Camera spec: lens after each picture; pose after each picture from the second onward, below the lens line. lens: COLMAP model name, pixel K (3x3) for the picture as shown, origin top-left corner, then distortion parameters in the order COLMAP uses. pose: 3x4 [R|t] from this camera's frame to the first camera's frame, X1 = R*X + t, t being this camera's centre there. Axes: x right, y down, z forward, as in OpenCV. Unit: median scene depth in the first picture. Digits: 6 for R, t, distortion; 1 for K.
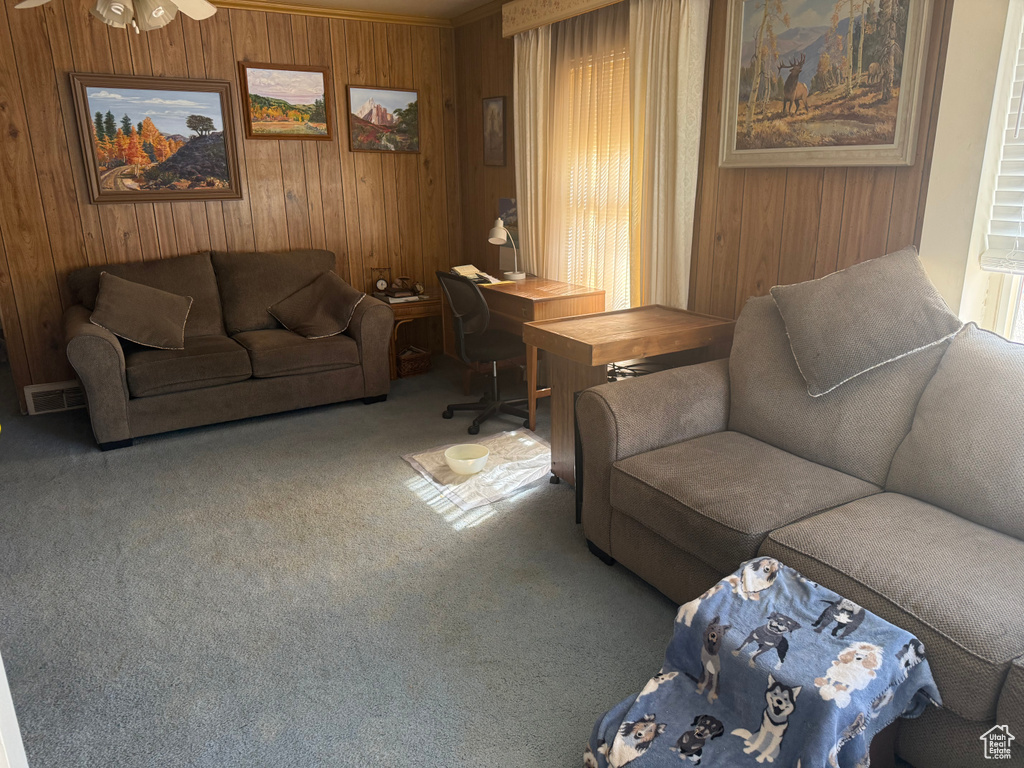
lens RADIAL K [[731.5, 0, 516.4], [0, 731.5, 389.9], [0, 0, 1]] dist [0.052546, -0.063456]
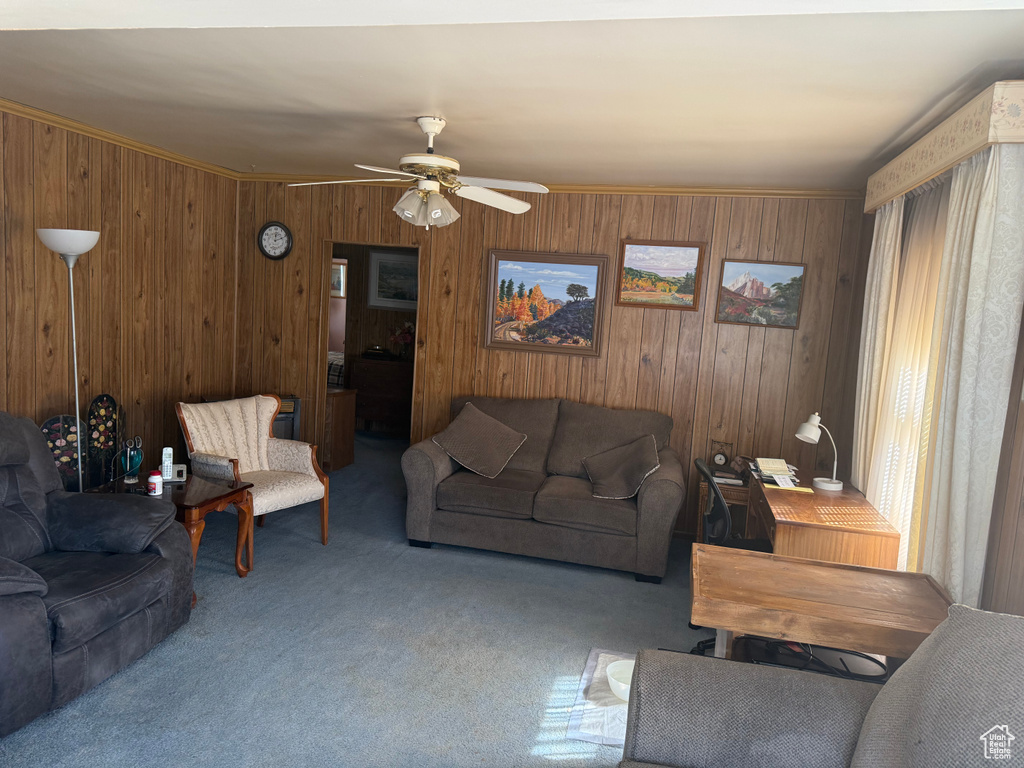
lens RADIAL K [[720.9, 0, 512.0], [0, 720.9, 384.0], [0, 0, 1]] dist [0.162346, -0.338058]
pose [[0.706267, 0.141246, -0.693712, 0.296167], [-0.272714, 0.958553, -0.082480, -0.100851], [0.653310, 0.247438, 0.715514, 0.164604]]
